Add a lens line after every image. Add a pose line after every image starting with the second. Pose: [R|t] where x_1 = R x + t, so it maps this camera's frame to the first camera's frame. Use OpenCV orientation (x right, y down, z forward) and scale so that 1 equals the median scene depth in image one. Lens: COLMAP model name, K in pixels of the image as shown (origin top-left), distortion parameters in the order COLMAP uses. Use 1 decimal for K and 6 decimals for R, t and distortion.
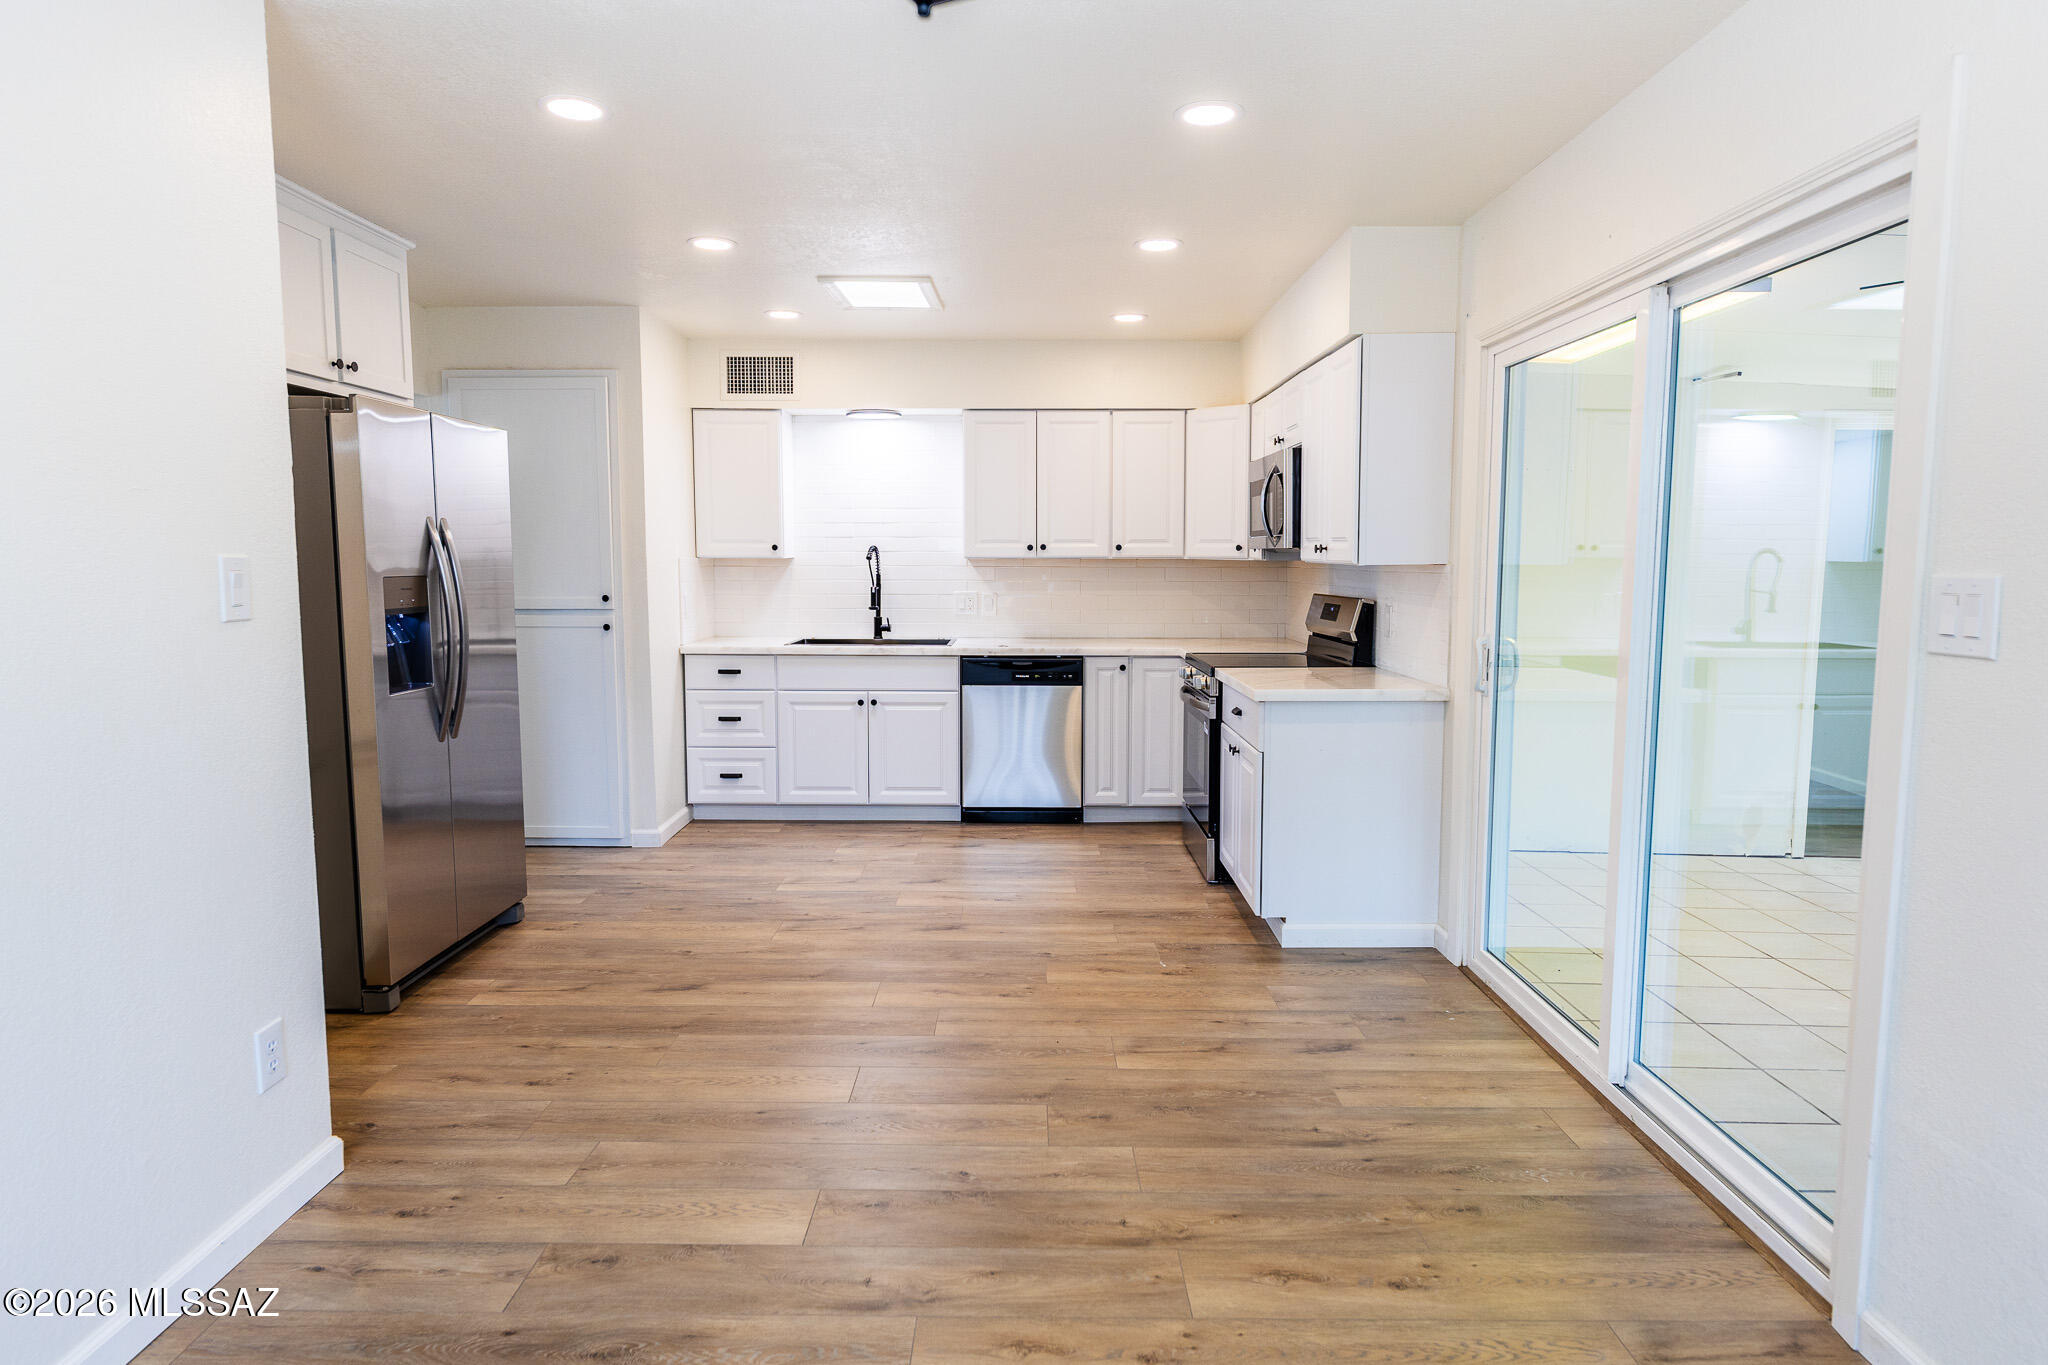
lens RADIAL K [[1161.8, 0, 1022.9], [0, 1161.8, 678.3], [0, 0, 1]] dist [-0.000263, -0.000563]
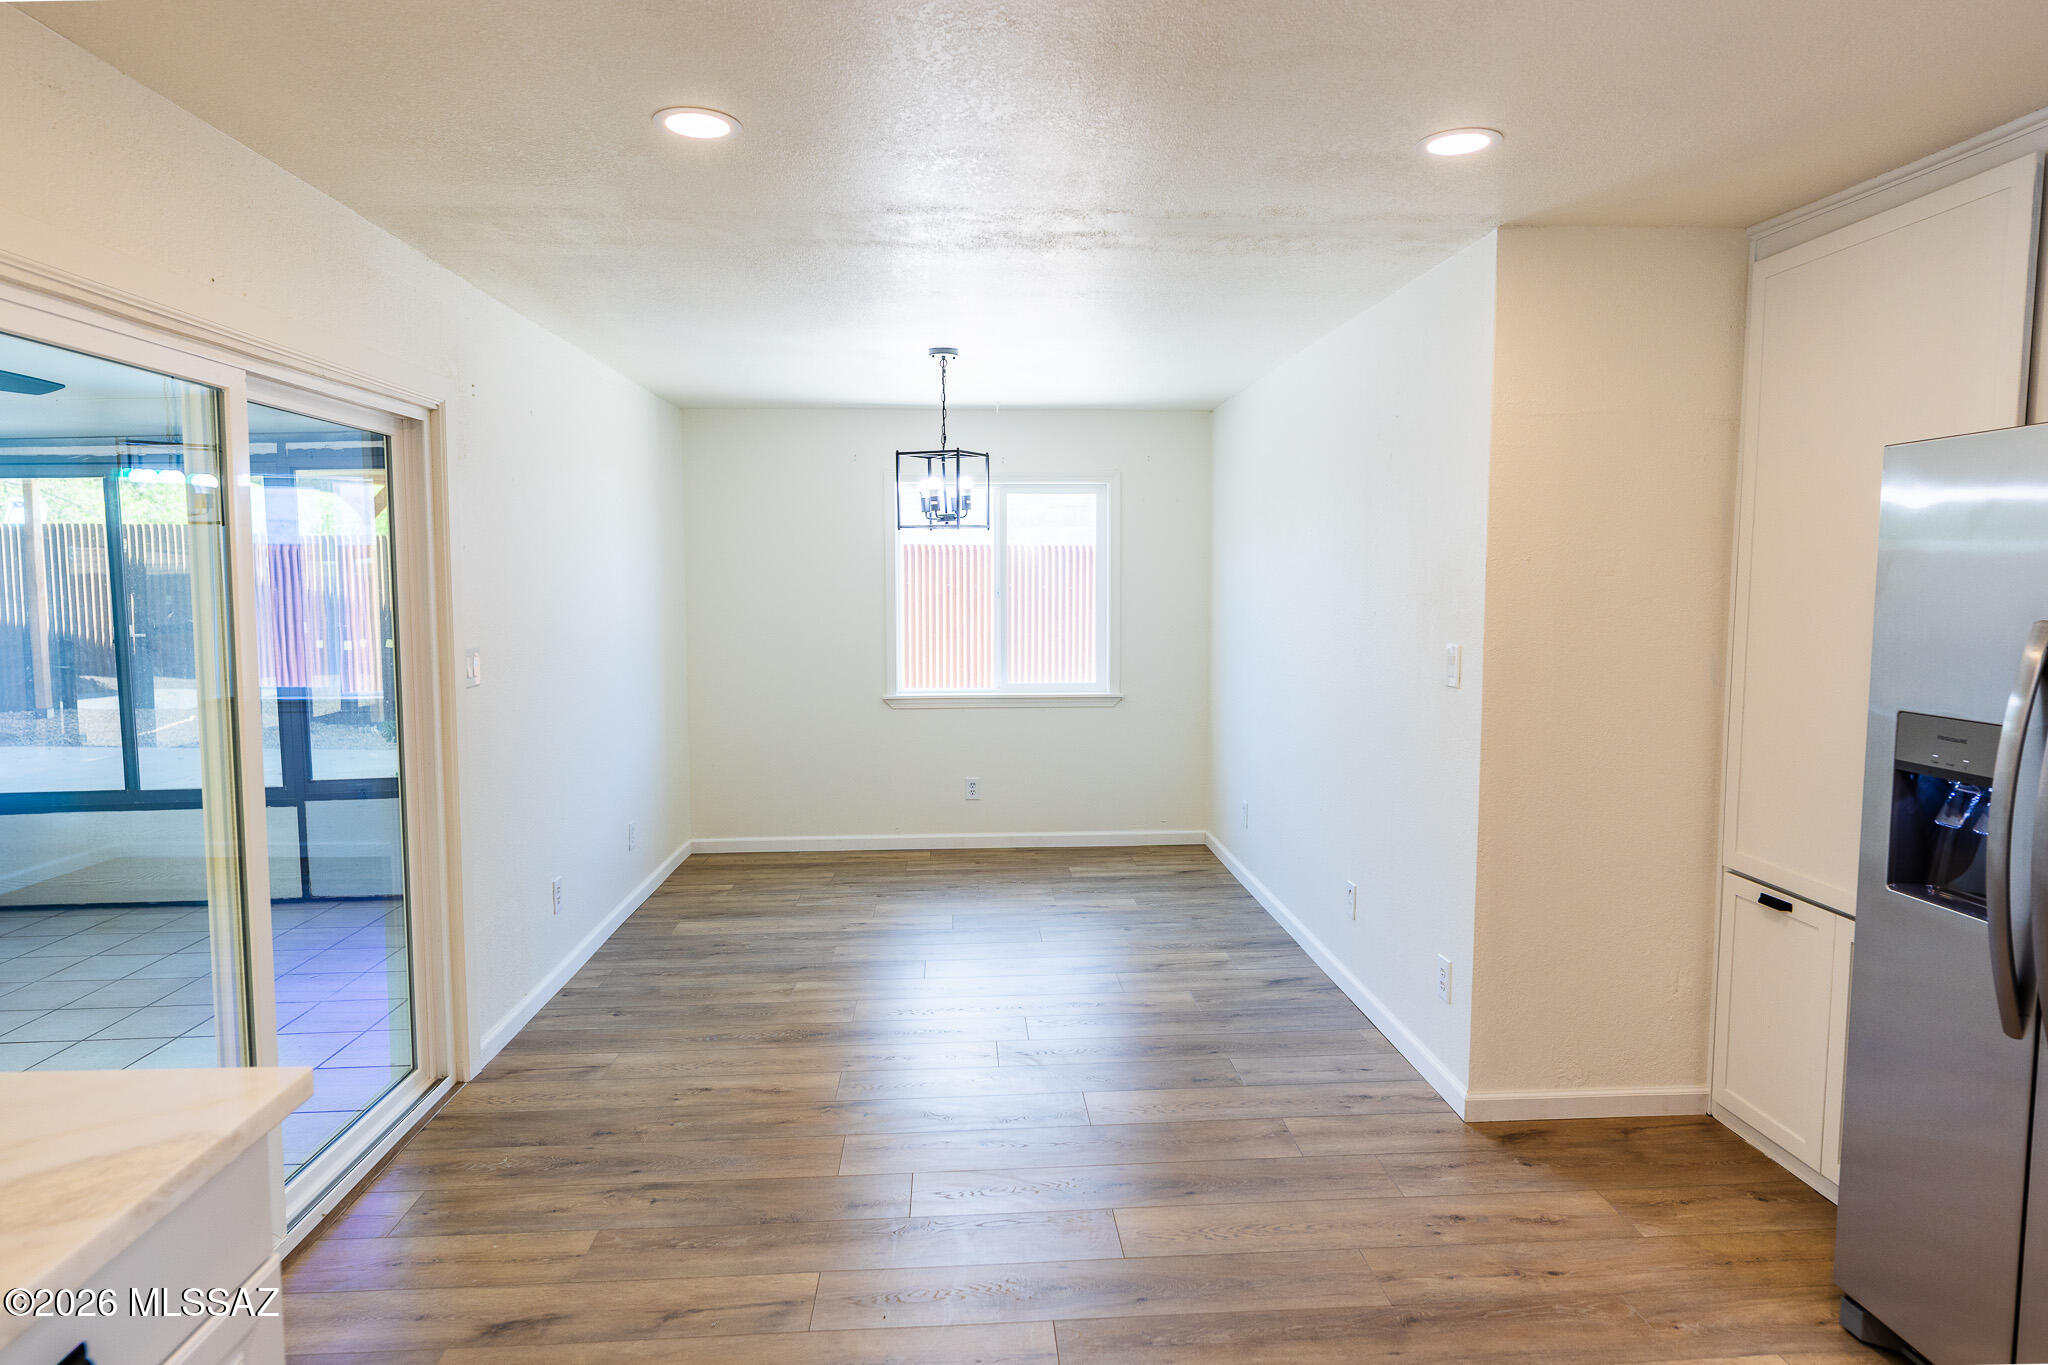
lens RADIAL K [[1161.8, 0, 1030.9], [0, 1161.8, 671.4], [0, 0, 1]] dist [-0.000263, -0.000563]
pose [[-0.997778, 0.001820, -0.066607, -0.014464], [-0.010439, 0.983012, 0.183247, -0.228332], [0.065809, 0.183535, -0.980808, 1.632384]]
